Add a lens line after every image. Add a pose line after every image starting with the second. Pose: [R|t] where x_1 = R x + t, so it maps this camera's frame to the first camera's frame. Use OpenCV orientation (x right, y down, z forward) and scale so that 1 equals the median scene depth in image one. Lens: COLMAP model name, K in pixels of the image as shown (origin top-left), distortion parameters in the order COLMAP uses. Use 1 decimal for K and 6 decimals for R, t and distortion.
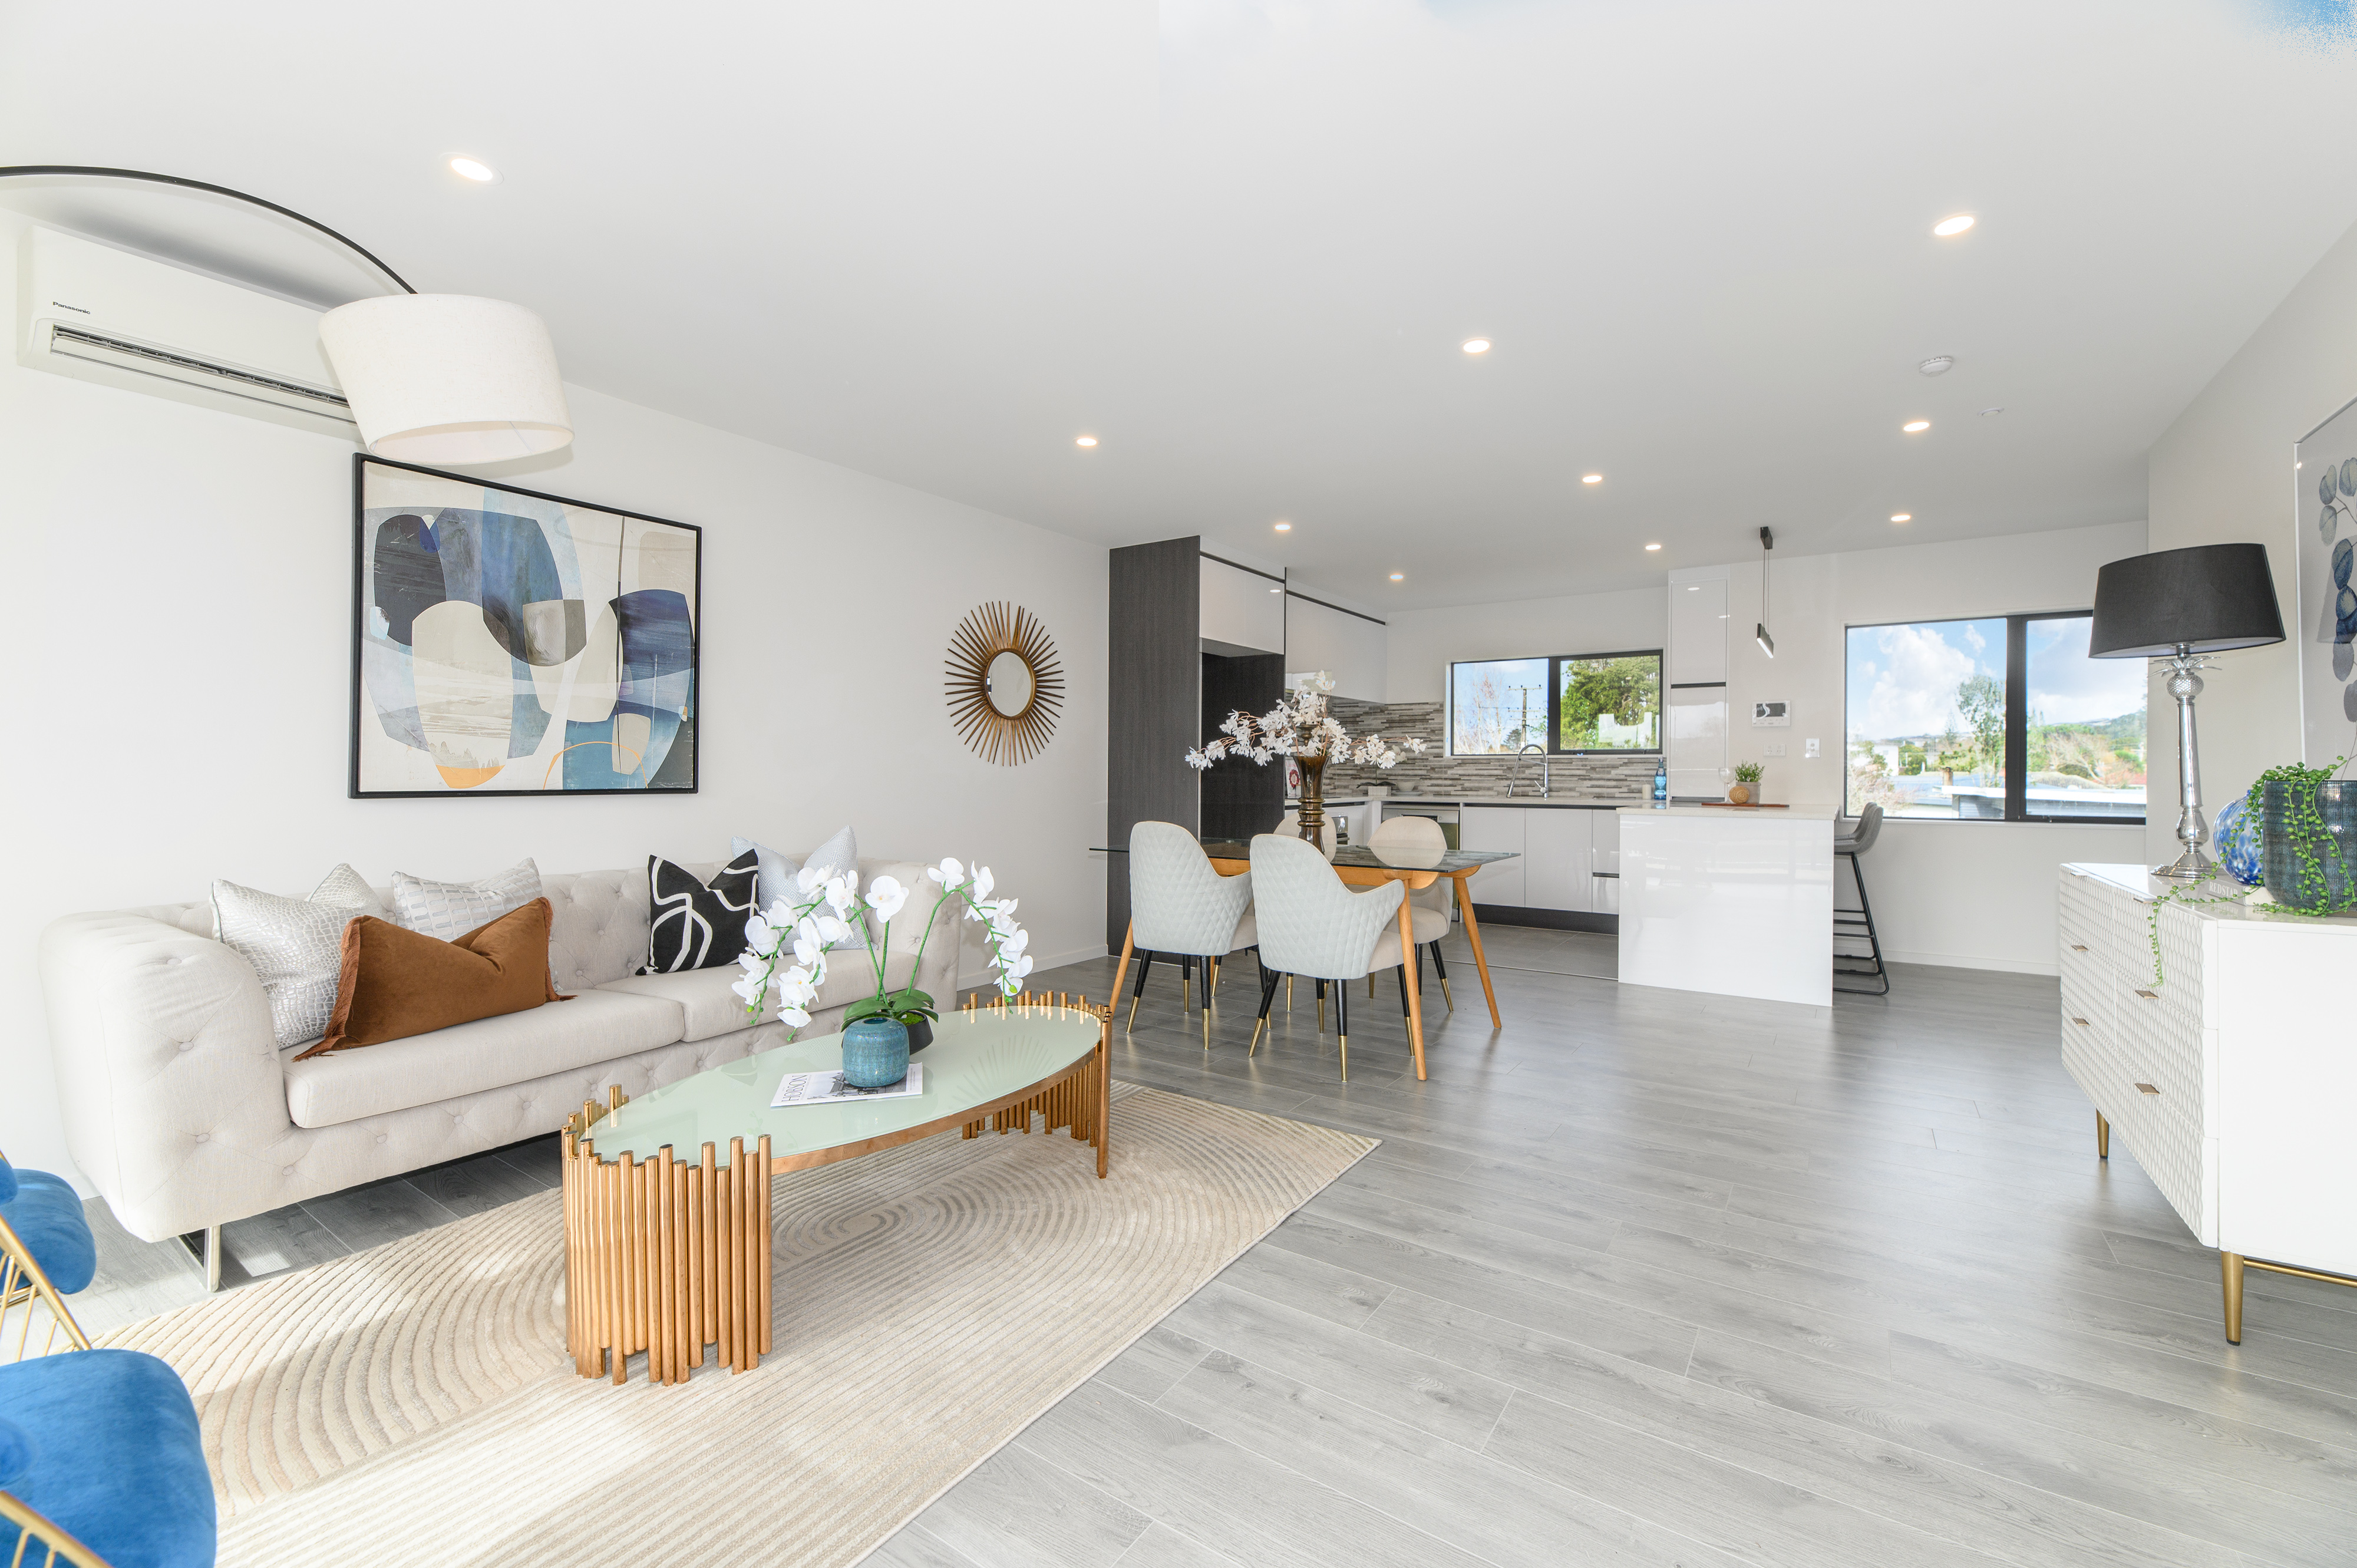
lens RADIAL K [[974.8, 0, 1185.9], [0, 974.8, 786.2], [0, 0, 1]] dist [-0.001035, -0.000138]
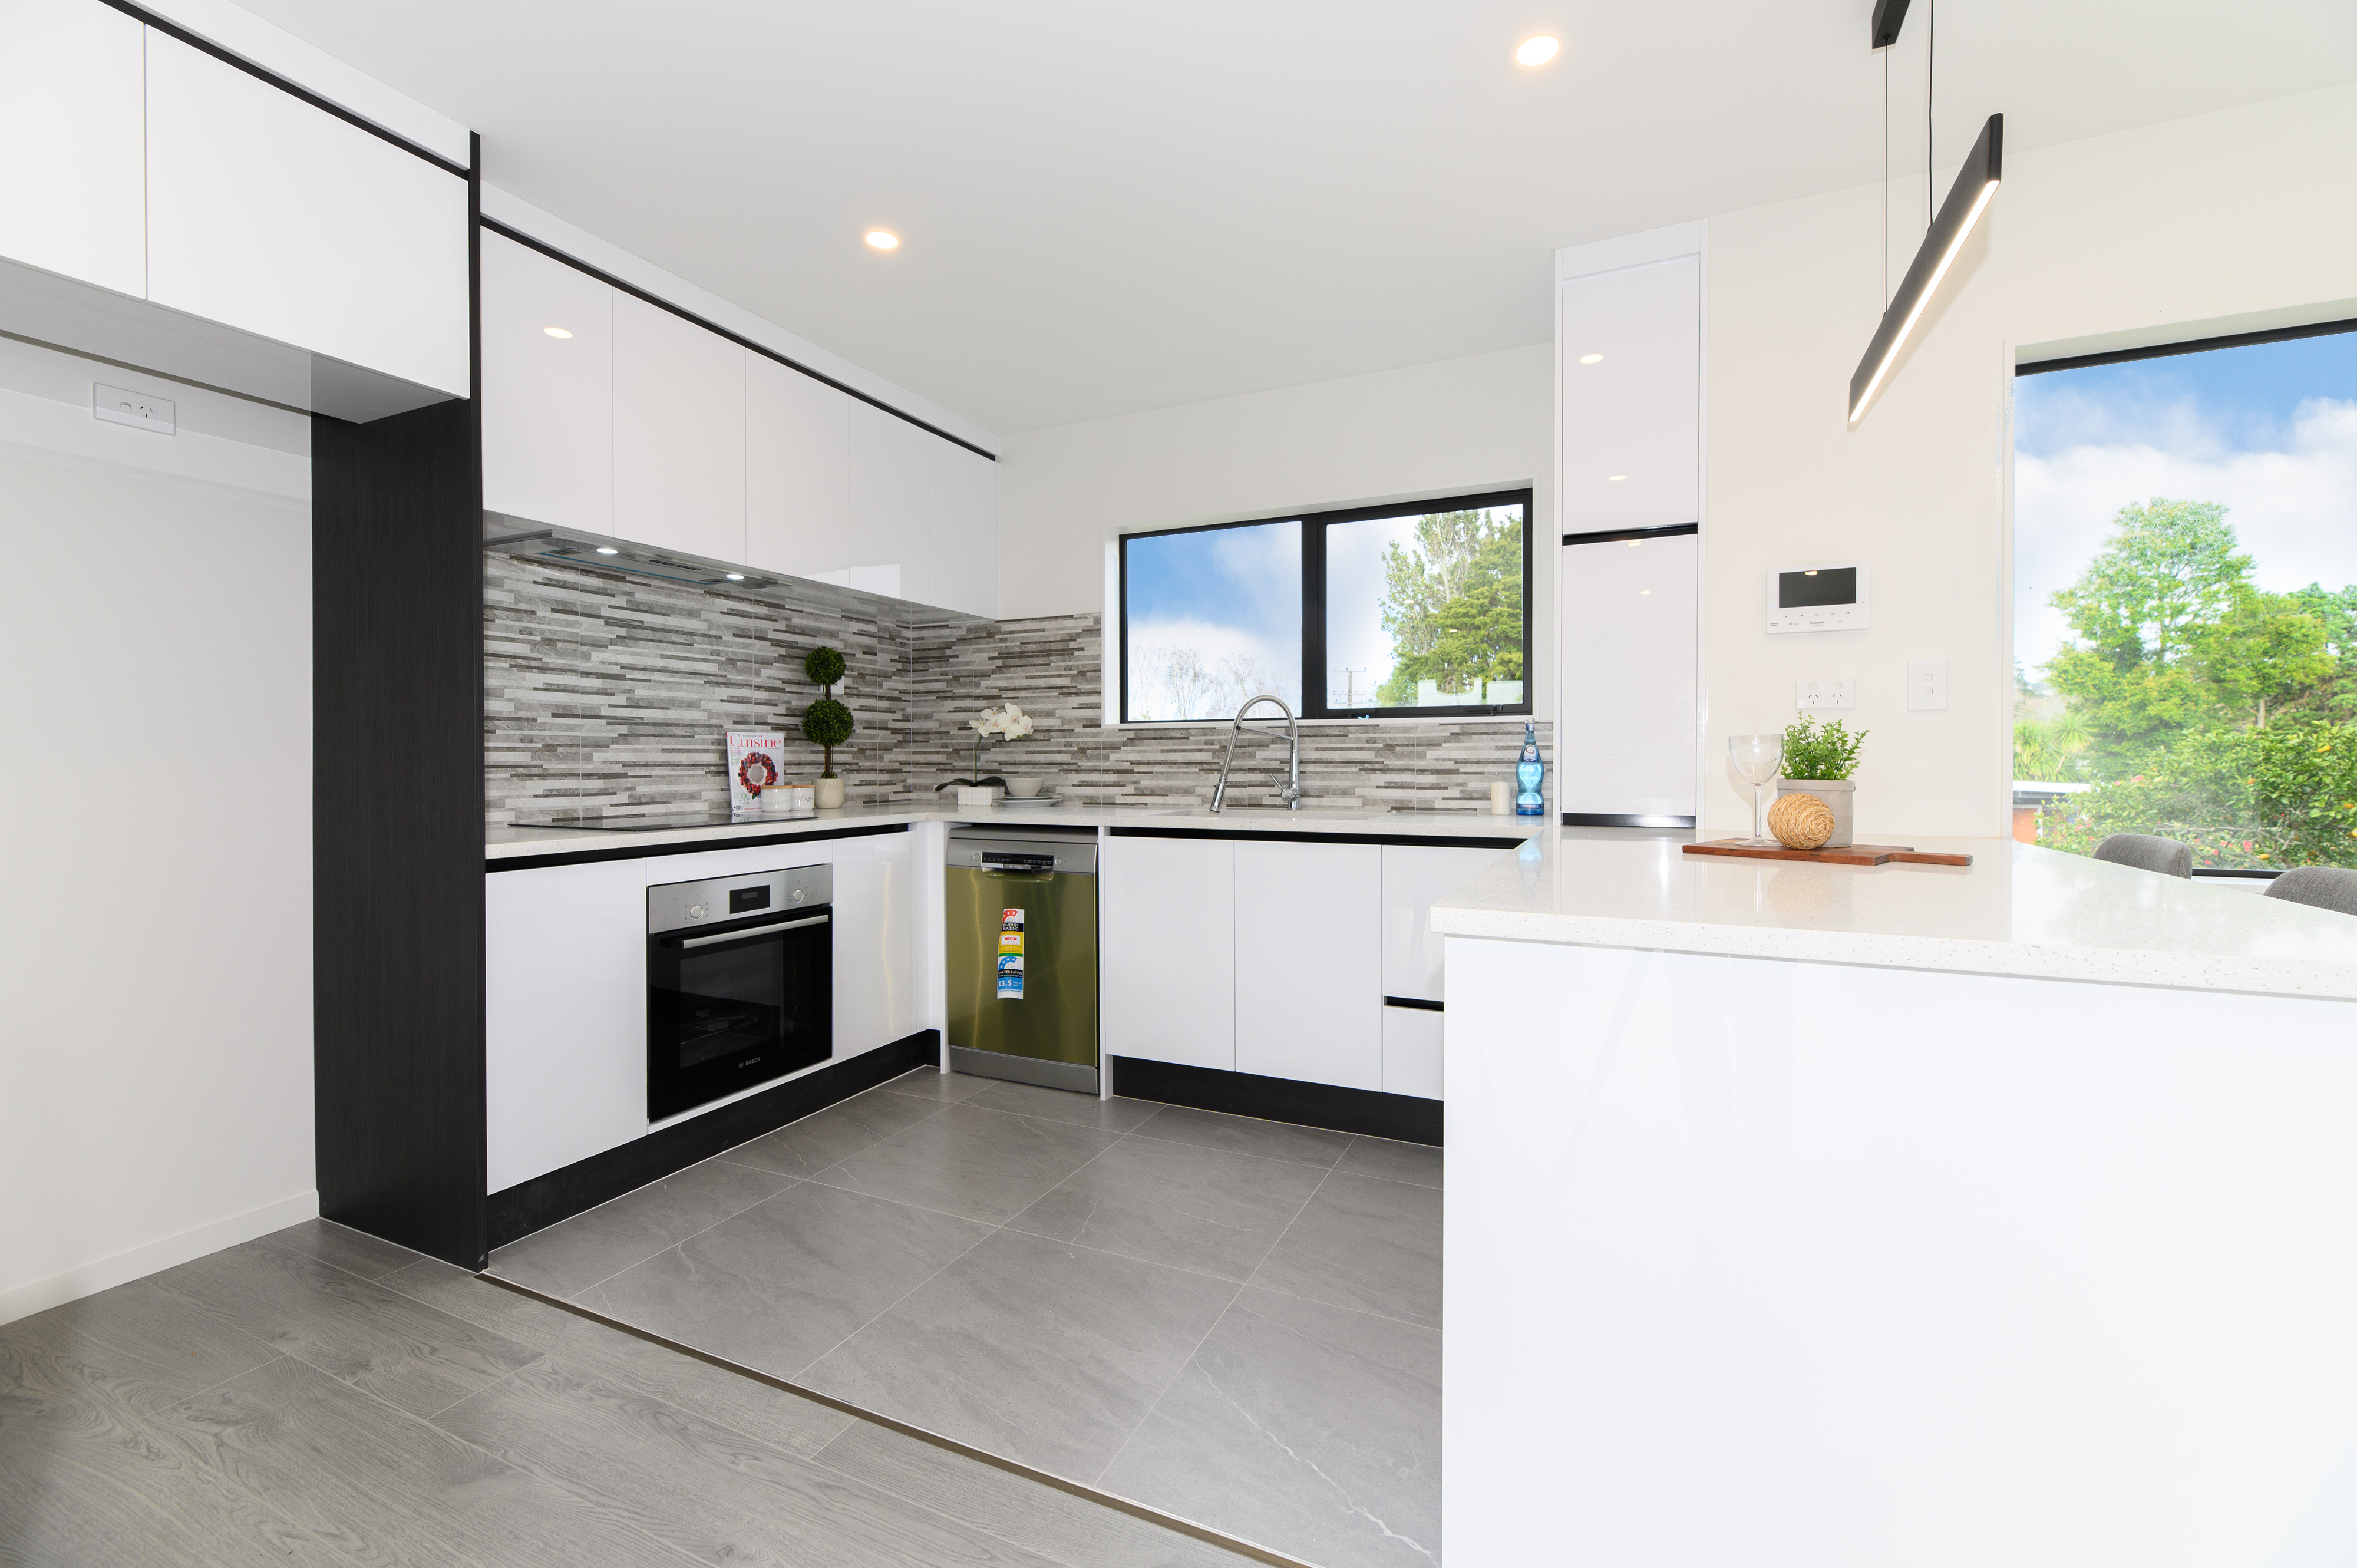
lens RADIAL K [[974.8, 0, 1174.5], [0, 974.8, 769.6], [0, 0, 1]] dist [-0.001035, -0.000138]
pose [[0.988991, -0.009744, 0.147652, 0.318132], [0.010117, 0.999947, -0.001771, -0.009856], [-0.147627, 0.003246, 0.989038, 0.713562]]
